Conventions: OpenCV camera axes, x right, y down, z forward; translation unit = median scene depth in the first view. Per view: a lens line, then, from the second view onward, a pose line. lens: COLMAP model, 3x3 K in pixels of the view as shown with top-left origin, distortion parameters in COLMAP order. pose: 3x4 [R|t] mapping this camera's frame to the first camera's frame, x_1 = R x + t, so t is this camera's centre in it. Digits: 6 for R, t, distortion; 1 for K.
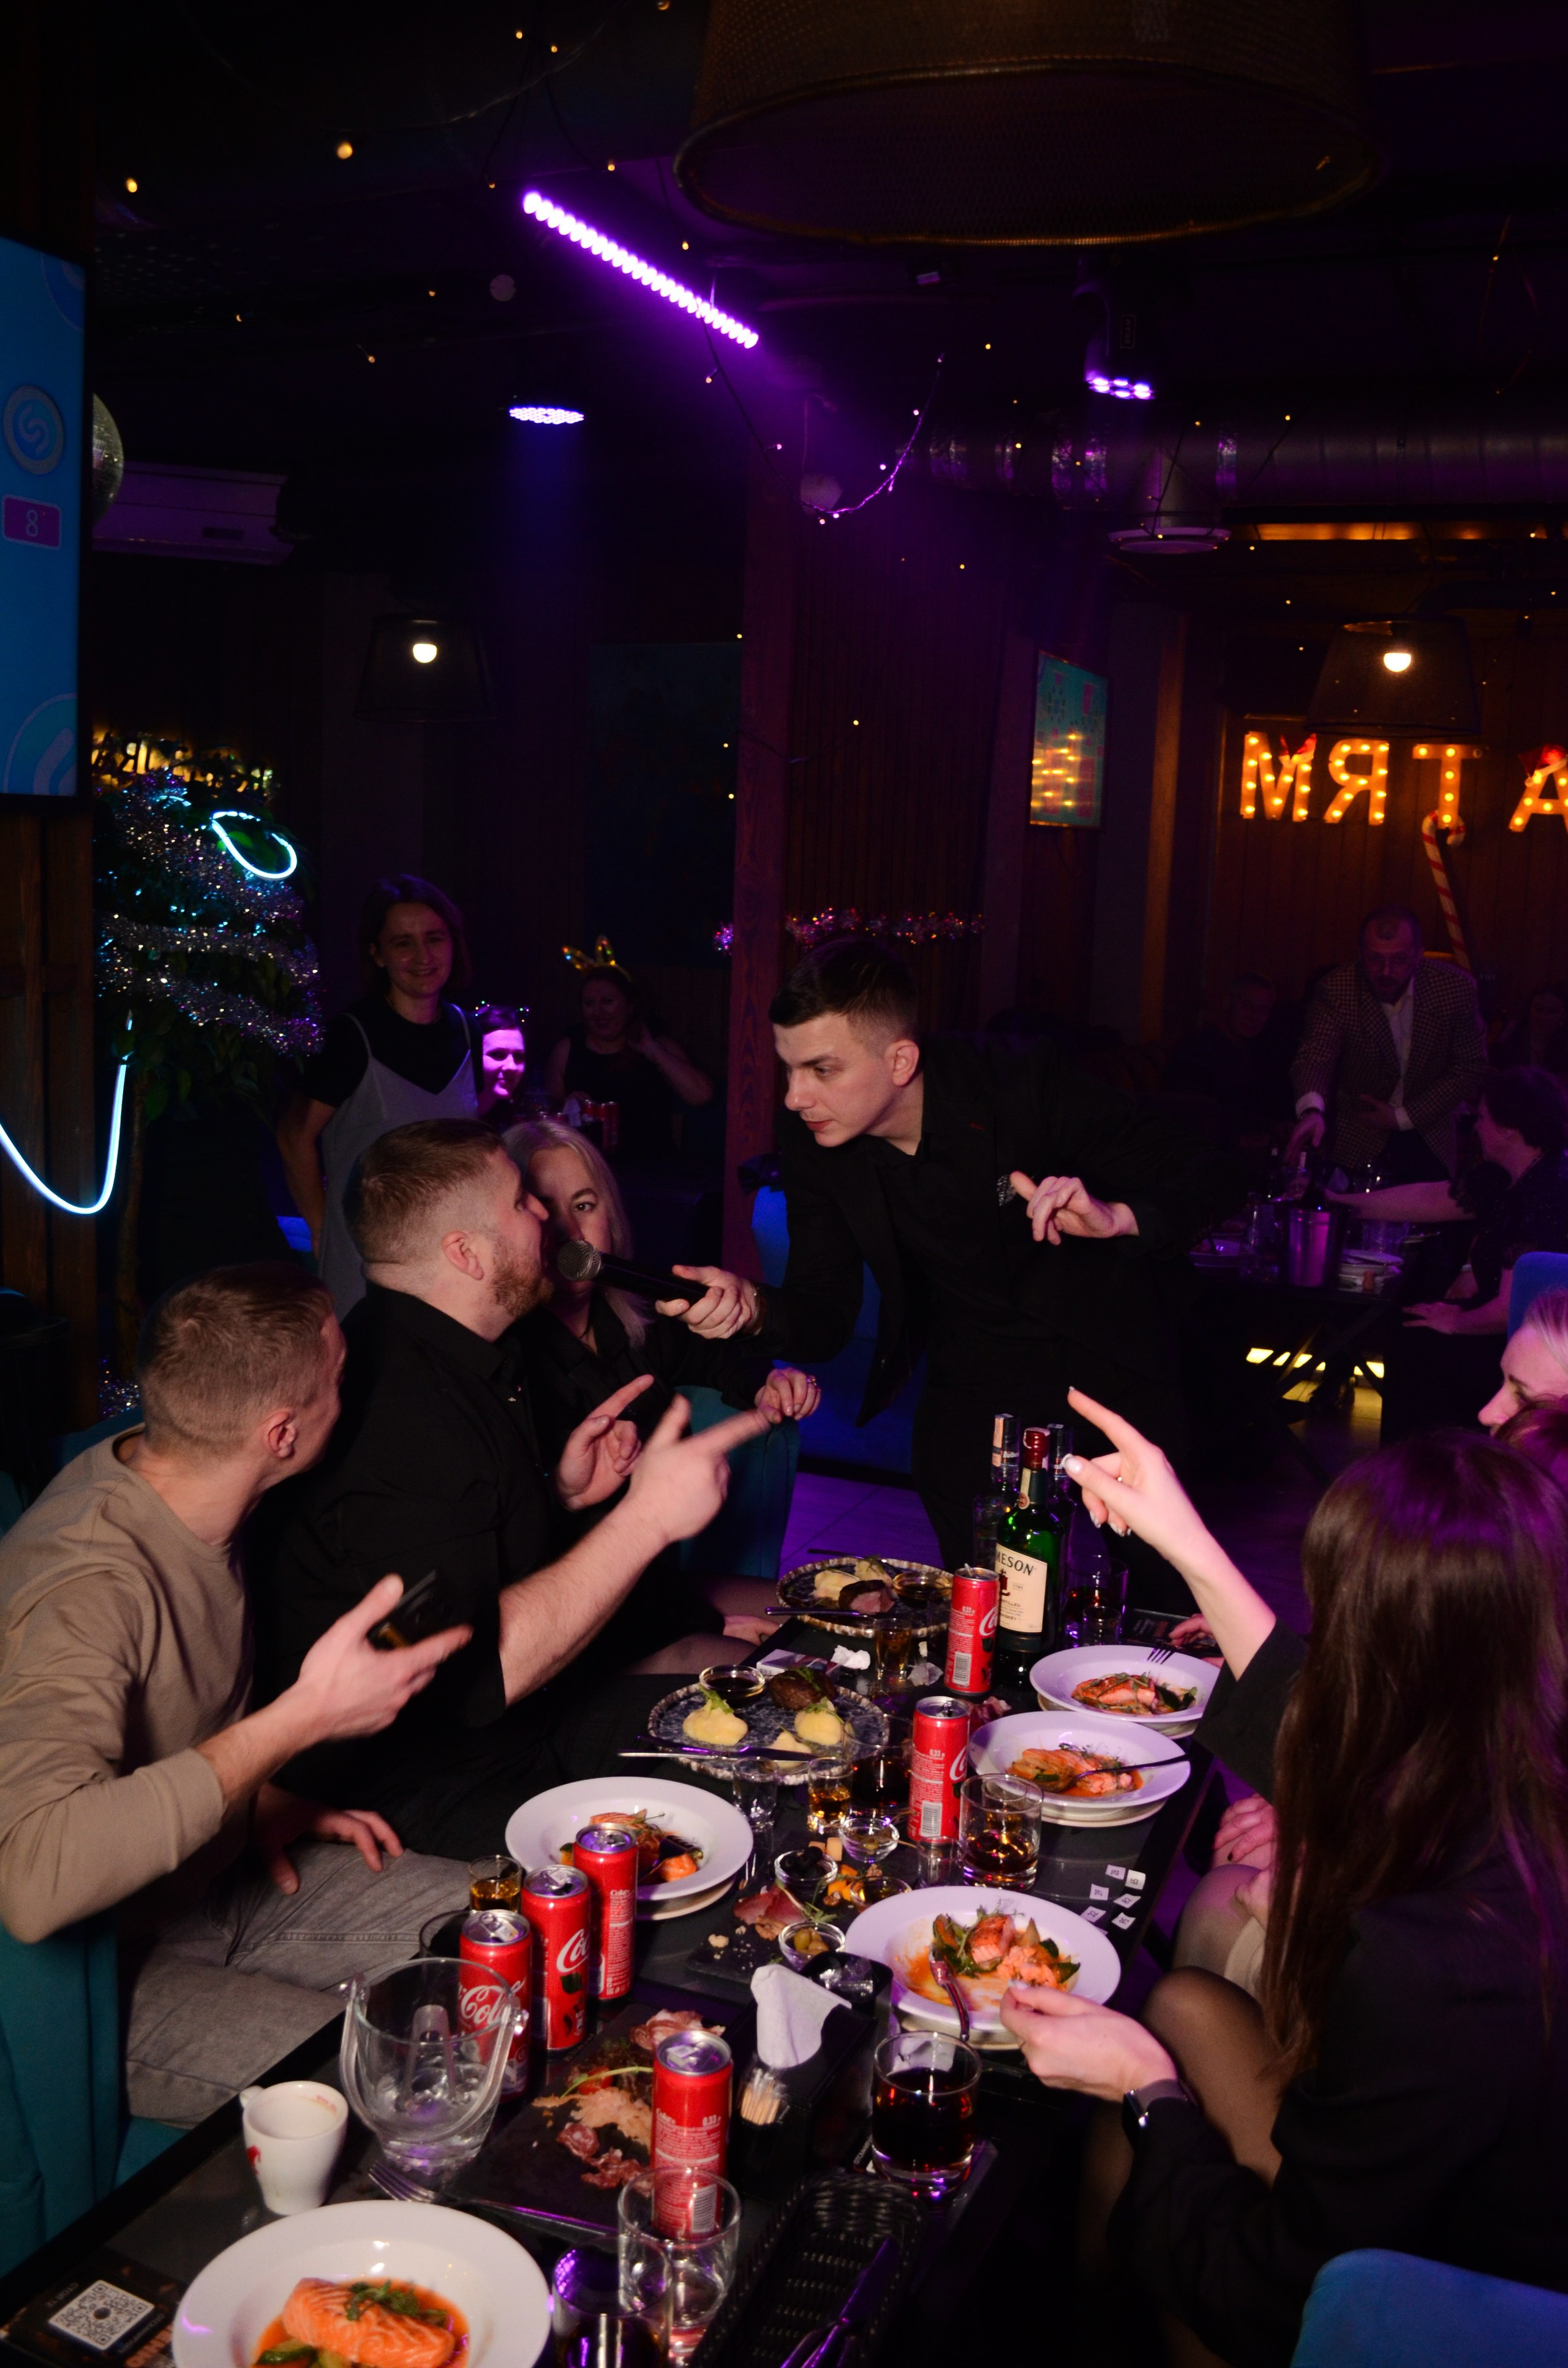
lens RADIAL K [[2055.8, 0, 779.0], [0, 2055.8, 1192.8], [0, 0, 1]] dist [-0.057038, -0.017443]
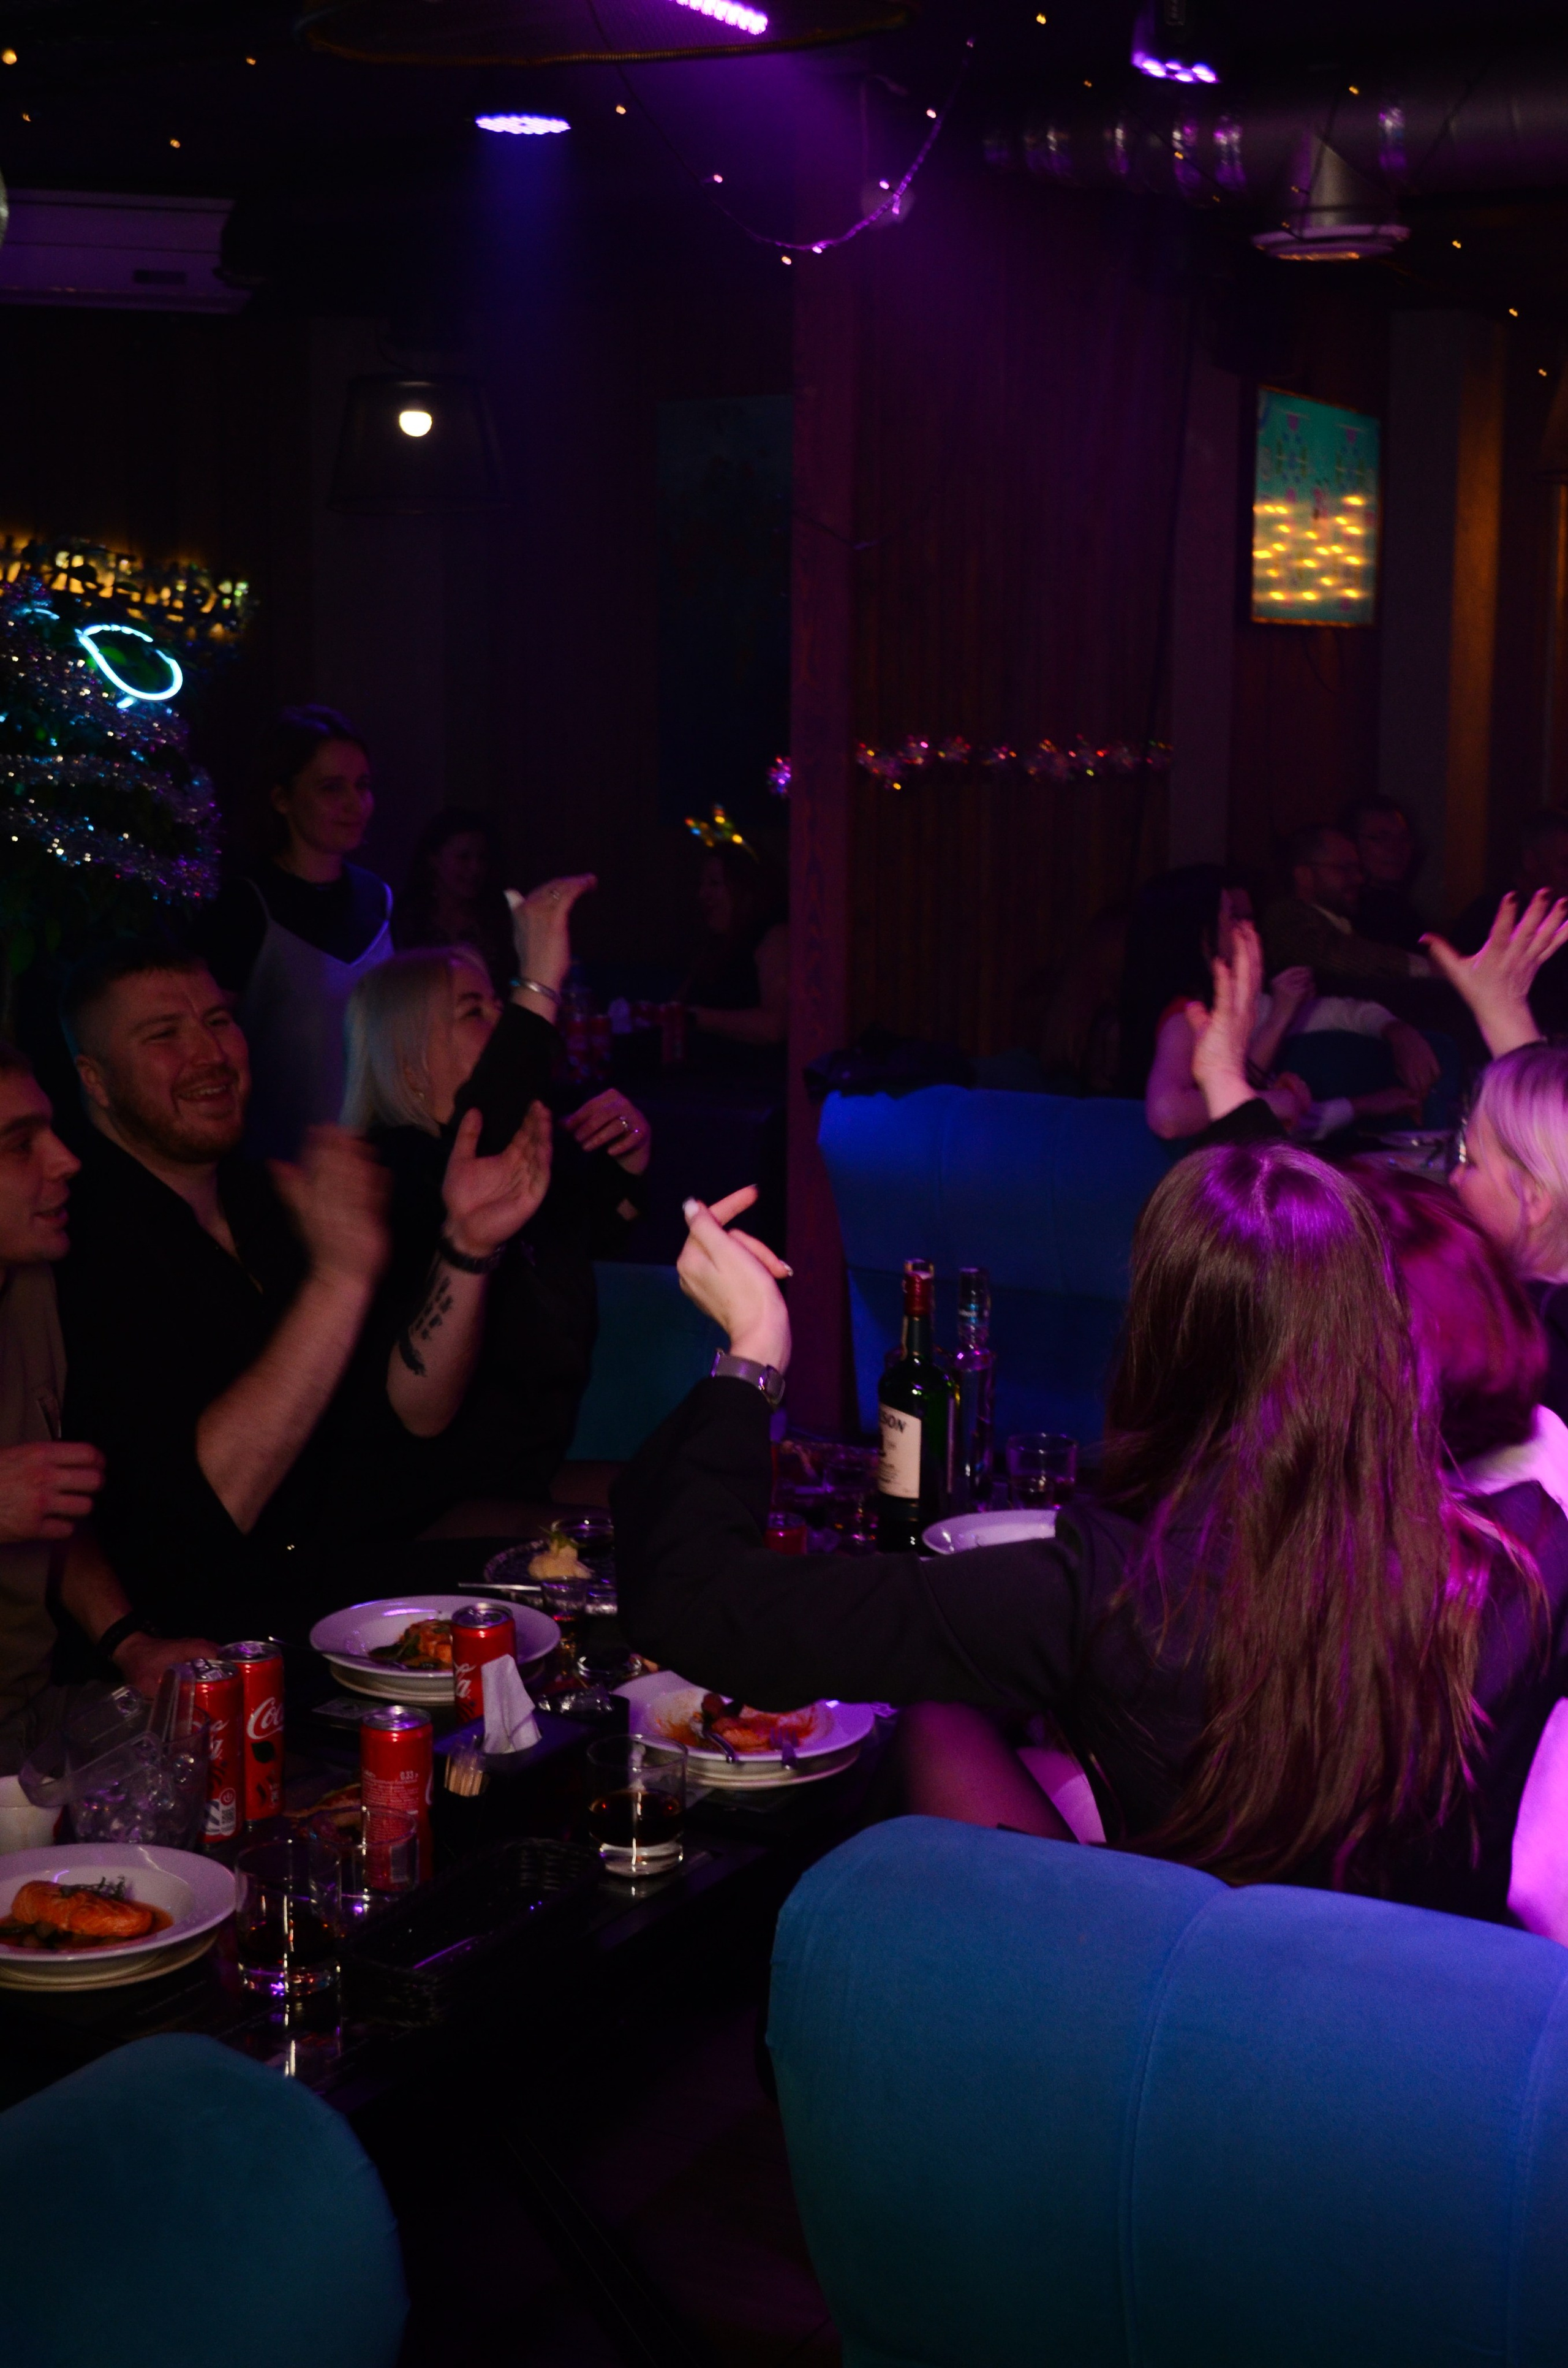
lens RADIAL K [[3136.4, 0, 786.0], [0, 3136.4, 1180.0], [0, 0, 1]] dist [-0.000338, 0.000000]
pose [[0.994418, -0.014119, -0.104559, 0.106130], [0.012944, 0.999845, -0.011913, 0.047529], [0.104711, 0.010493, 0.994447, -0.202828]]
